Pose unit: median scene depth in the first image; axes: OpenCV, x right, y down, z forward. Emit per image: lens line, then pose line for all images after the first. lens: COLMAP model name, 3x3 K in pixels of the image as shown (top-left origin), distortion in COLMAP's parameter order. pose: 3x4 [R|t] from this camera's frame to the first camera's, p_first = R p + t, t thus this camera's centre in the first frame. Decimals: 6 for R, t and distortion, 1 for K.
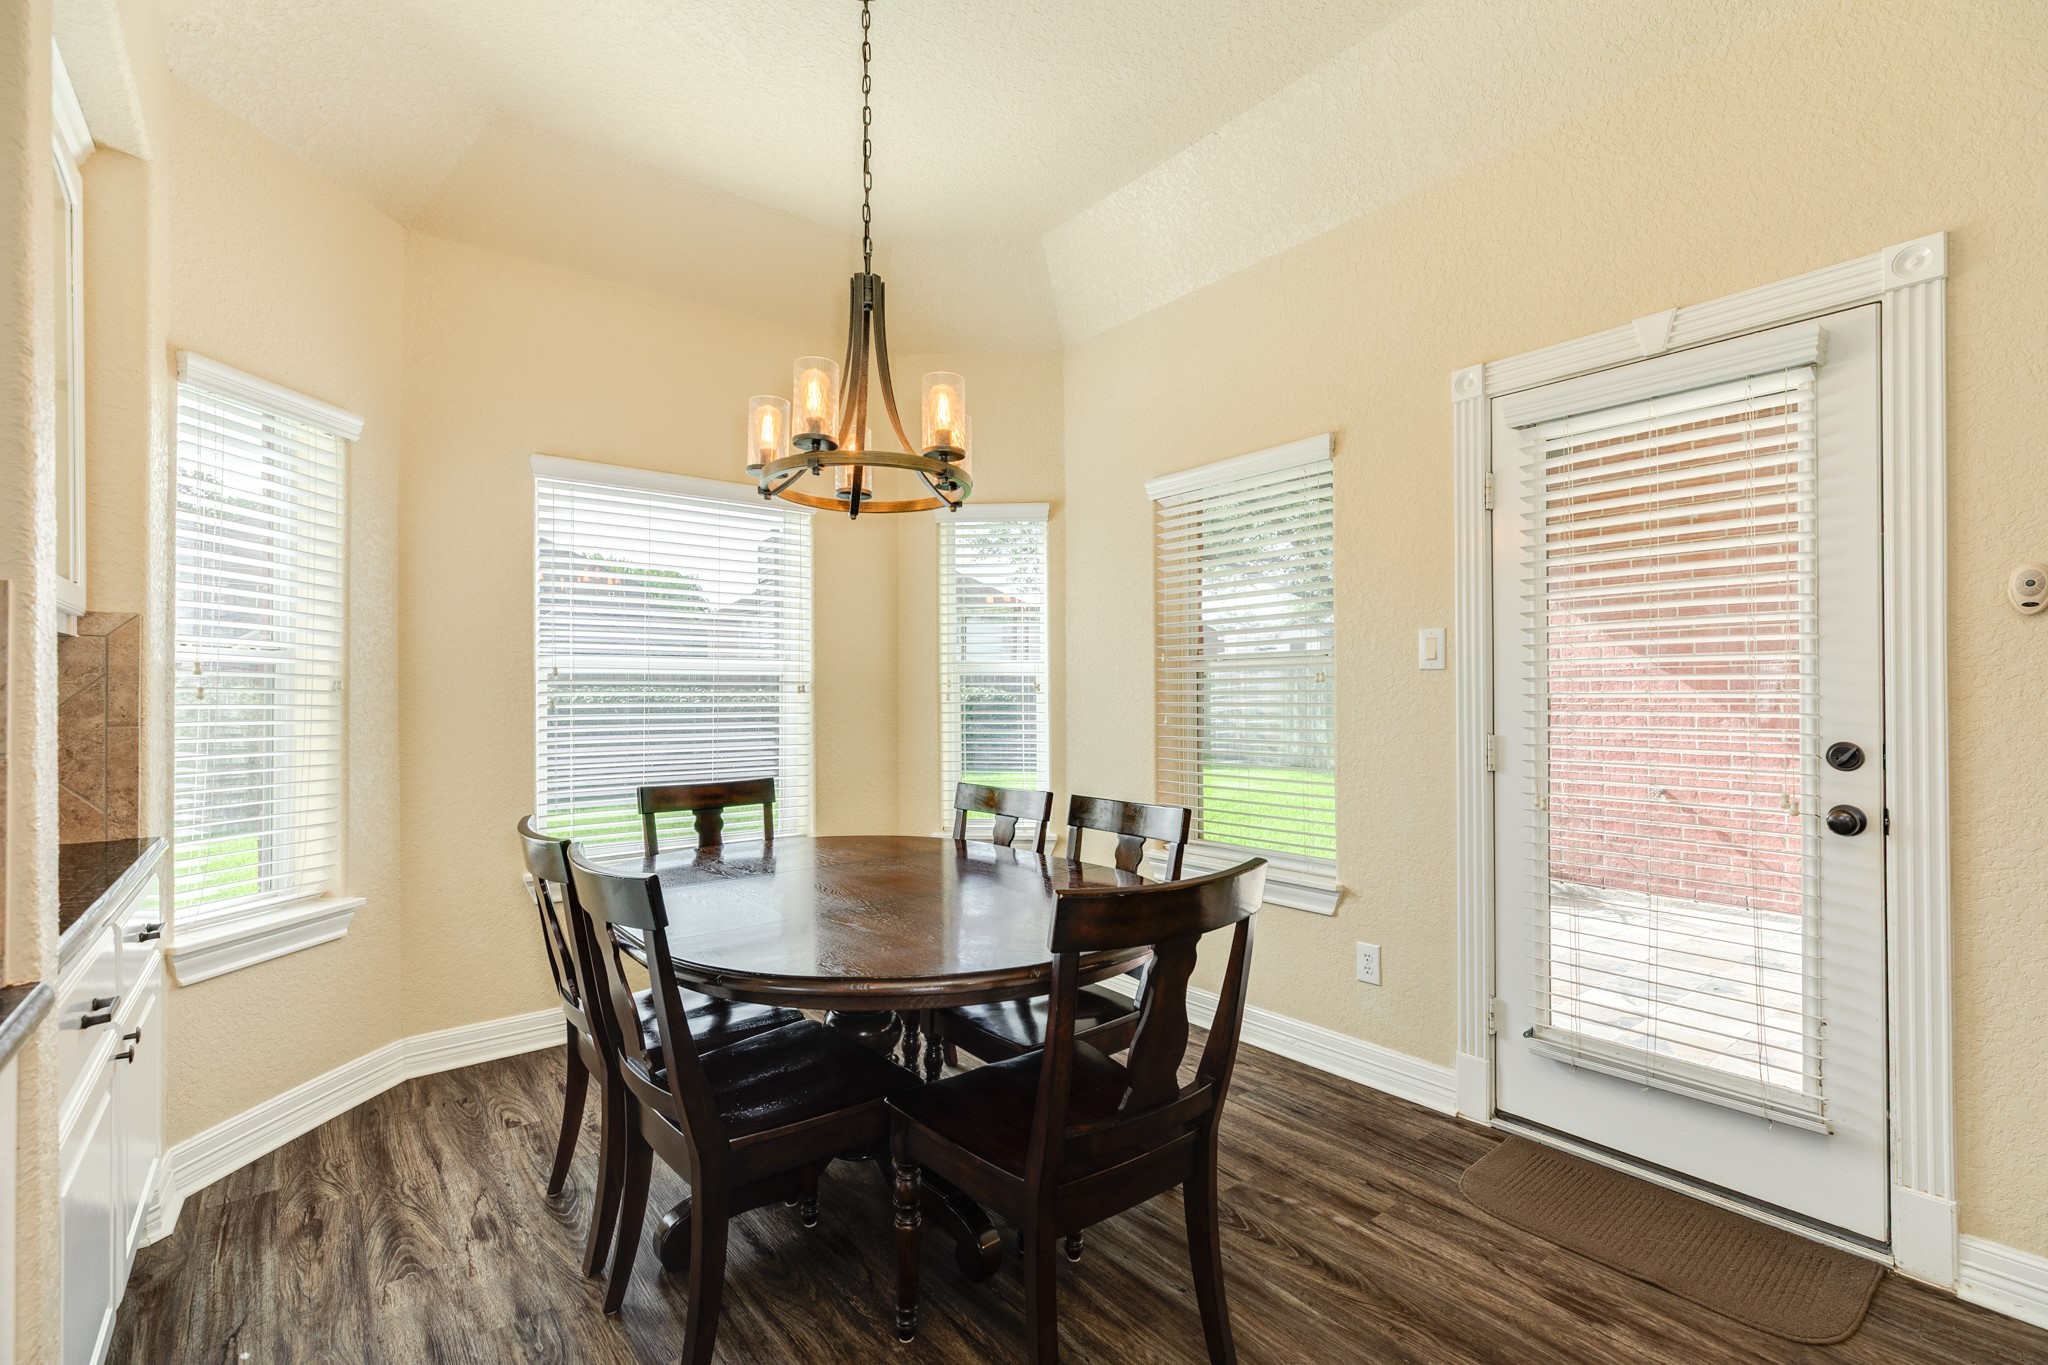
lens RADIAL K [[914.2, 0, 1031.1], [0, 914.2, 680.9], [0, 0, 1]] dist [0.005103, 0.000881]
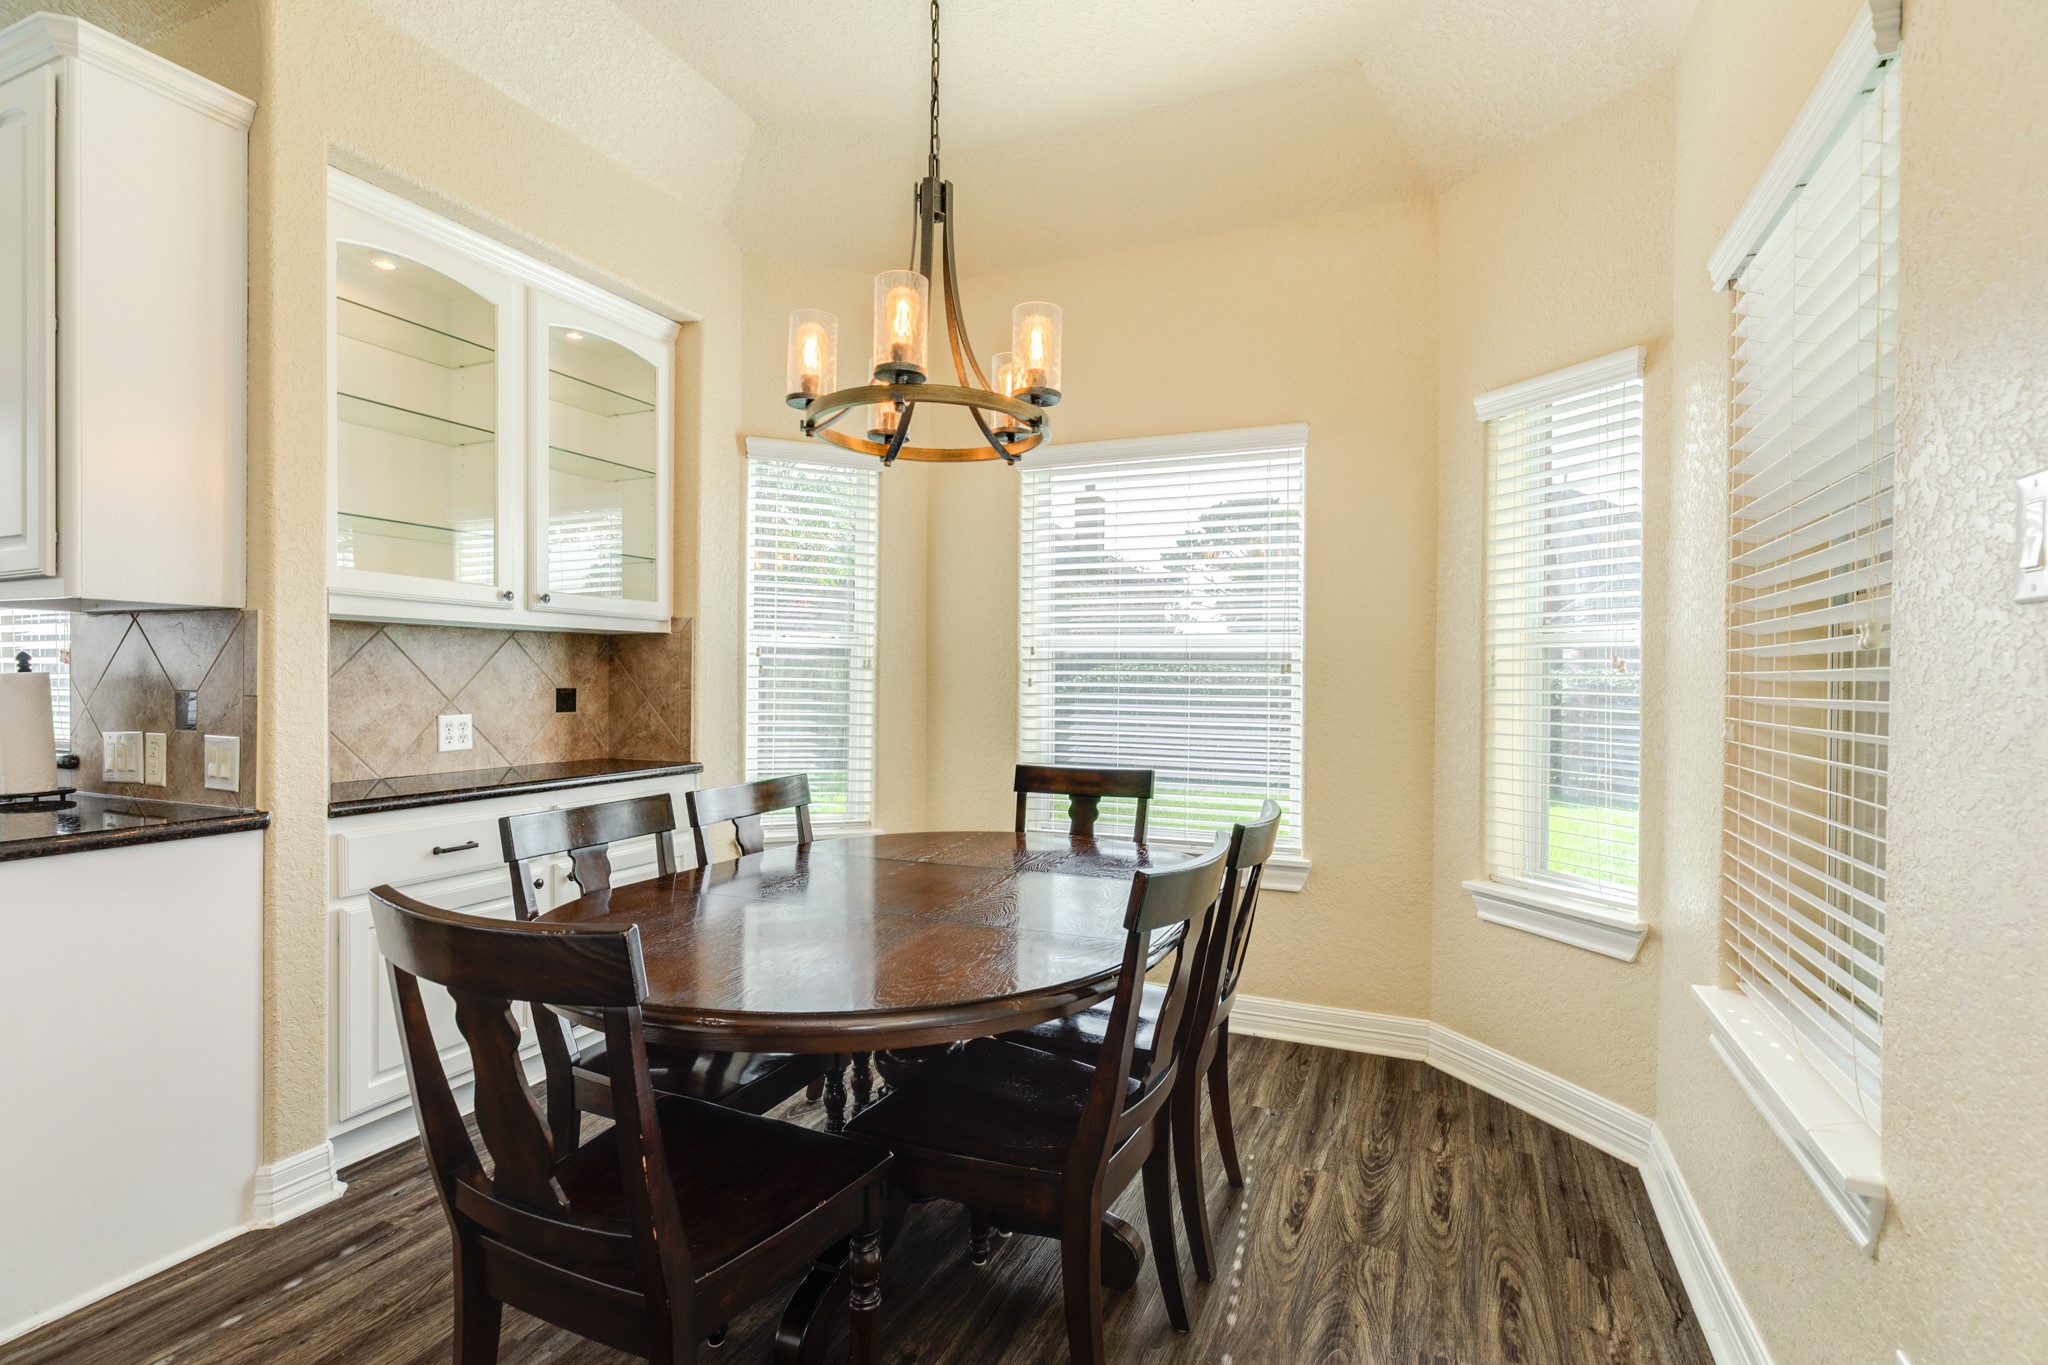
lens RADIAL K [[952.6, 0, 1040.7], [0, 952.6, 675.1], [0, 0, 1]] dist [0.012880, -0.000873]
pose [[0.465851, 0.021662, -0.884598, 0.515424], [0.005725, 0.999606, 0.027494, -0.011920], [0.884845, -0.017872, 0.465543, 0.534228]]
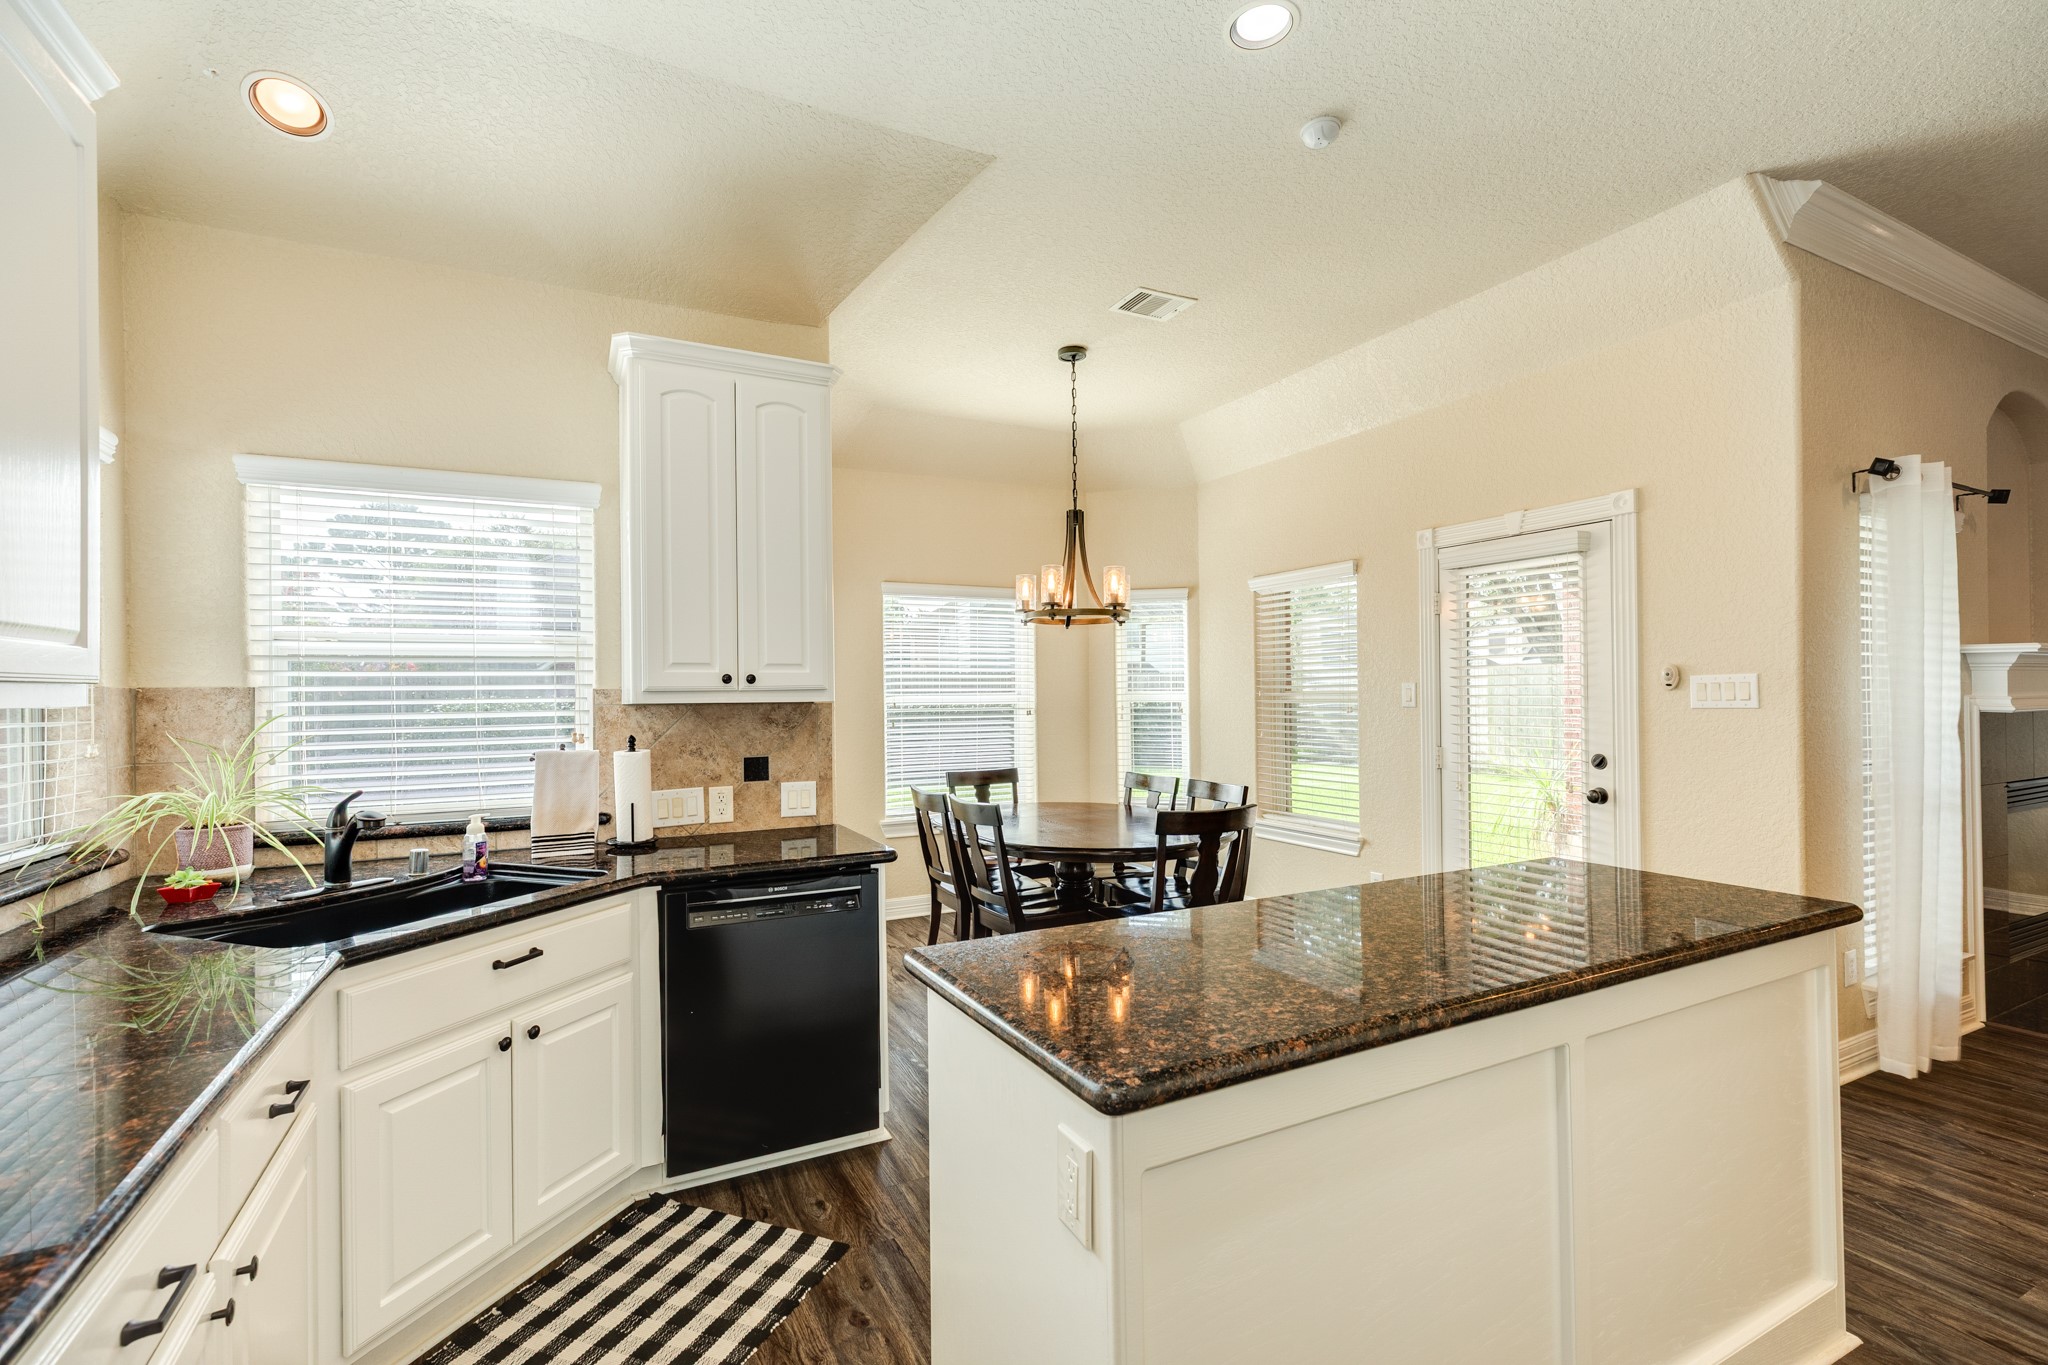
lens RADIAL K [[914.2, 0, 1021.6], [0, 914.2, 691.5], [0, 0, 1]] dist [0.005103, 0.000881]
pose [[0.978156, -0.005813, -0.207793, 0.085839], [0.008800, 0.999871, 0.013454, -0.064097], [0.207688, -0.014988, 0.978080, -0.716139]]
